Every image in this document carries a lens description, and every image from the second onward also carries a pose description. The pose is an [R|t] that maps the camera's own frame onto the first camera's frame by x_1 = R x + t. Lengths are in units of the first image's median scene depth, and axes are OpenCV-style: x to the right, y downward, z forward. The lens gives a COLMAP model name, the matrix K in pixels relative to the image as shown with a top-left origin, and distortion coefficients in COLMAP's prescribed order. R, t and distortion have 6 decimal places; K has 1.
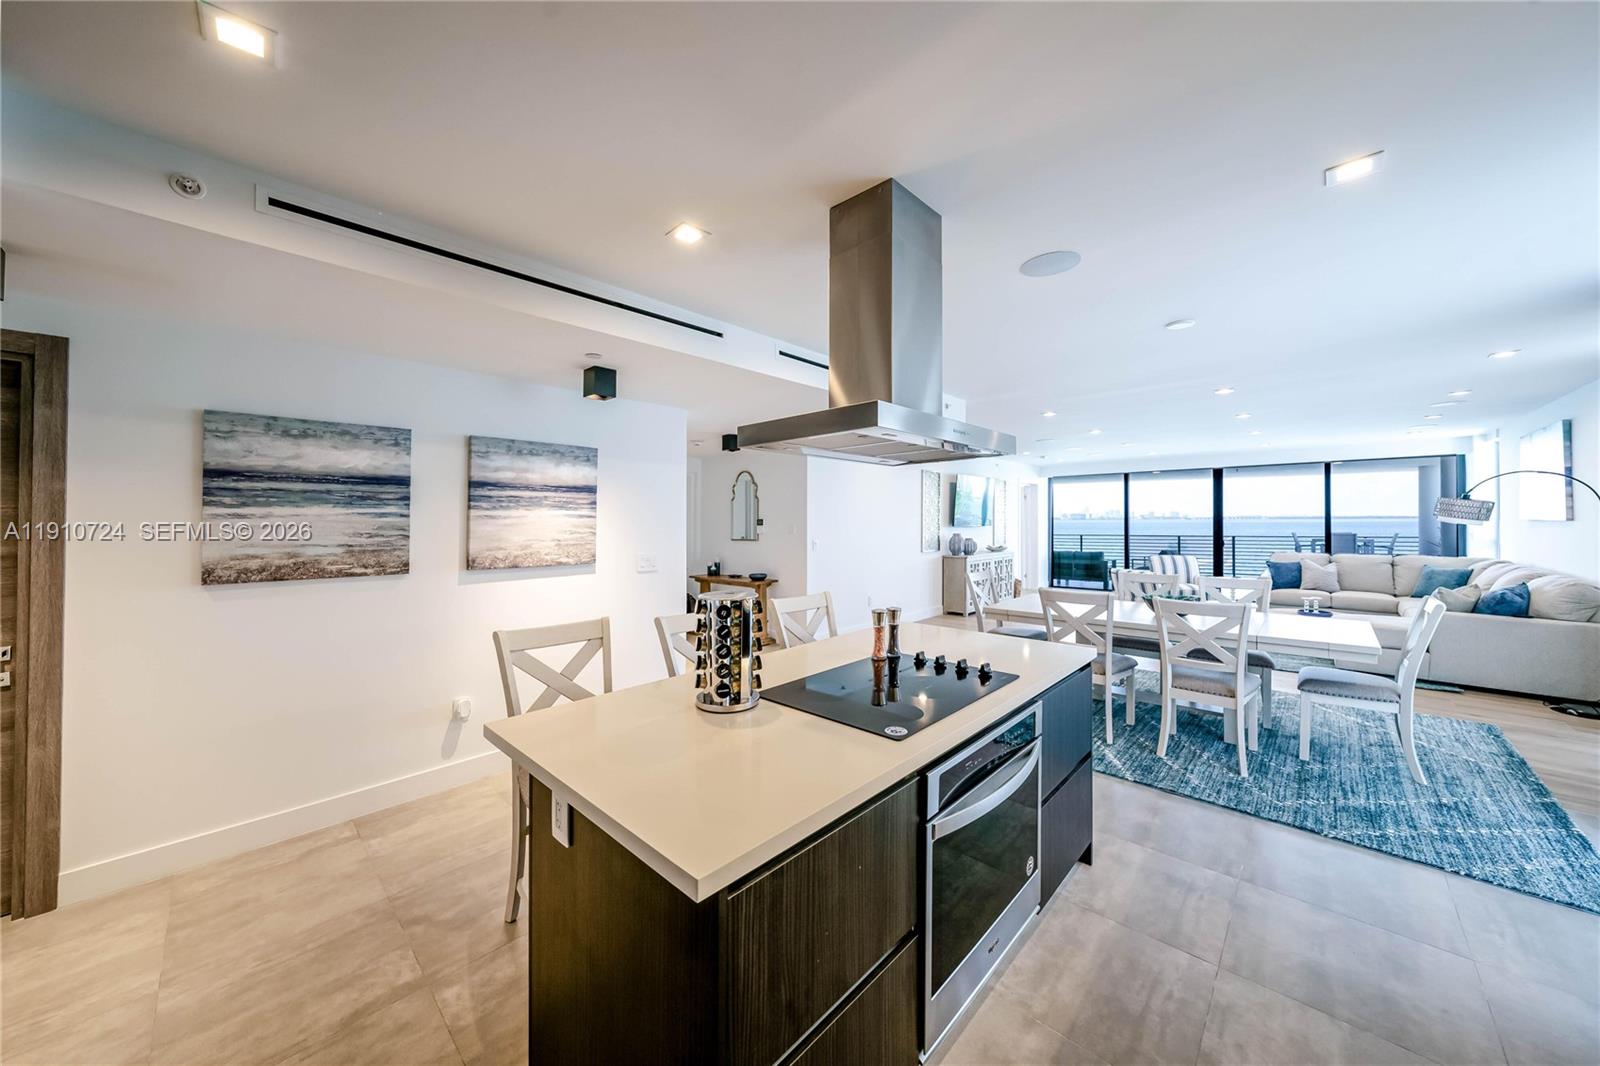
lens RADIAL K [[565.6, 0, 800.8], [0, 565.6, 514.6], [0, 0, 1]] dist [0.000304, -0.000120]
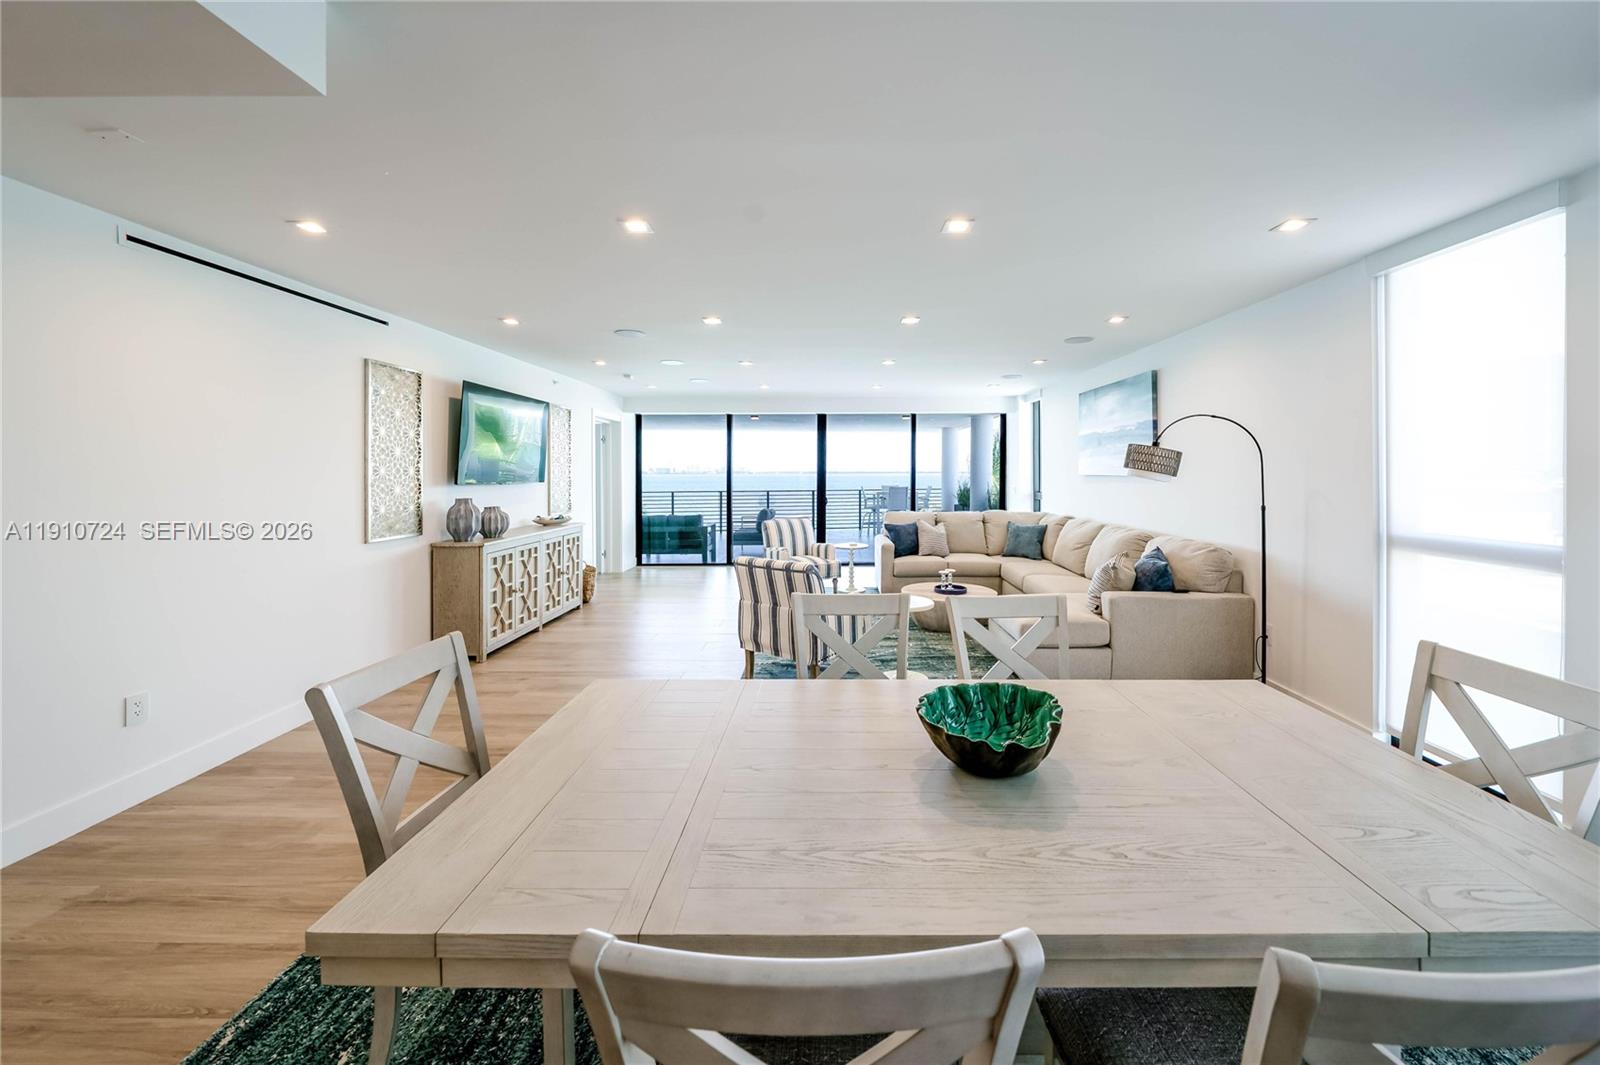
lens RADIAL K [[555.7, 0, 809.5], [0, 555.7, 489.2], [0, 0, 1]] dist [-0.008588, 0.000006]
pose [[0.753603, -0.013097, 0.657199, 0.187456], [-0.010963, 0.999412, 0.032488, 0.005475], [-0.657238, -0.031688, 0.753016, 0.429719]]
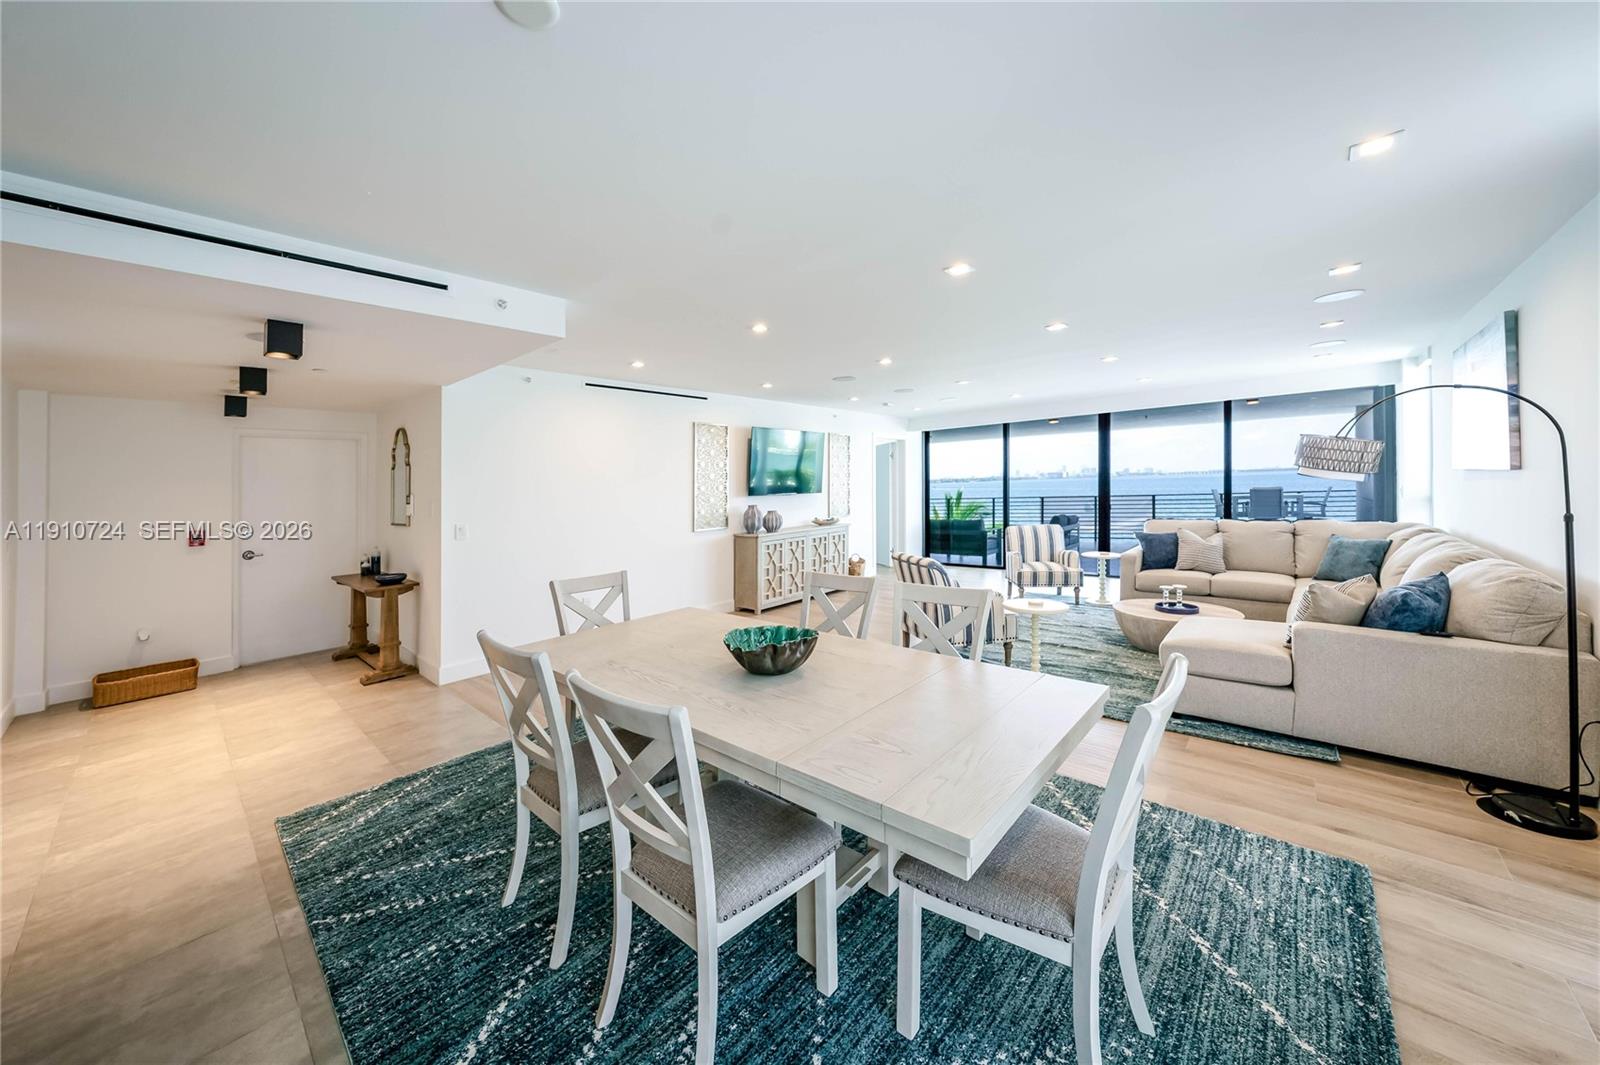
lens RADIAL K [[555.7, 0, 809.5], [0, 555.7, 489.2], [0, 0, 1]] dist [-0.008588, 0.000006]
pose [[0.999601, -0.026171, 0.010599, 0.354853], [0.025992, 0.999523, 0.016680, 0.001197], [-0.011030, -0.016398, 0.999805, 0.249766]]
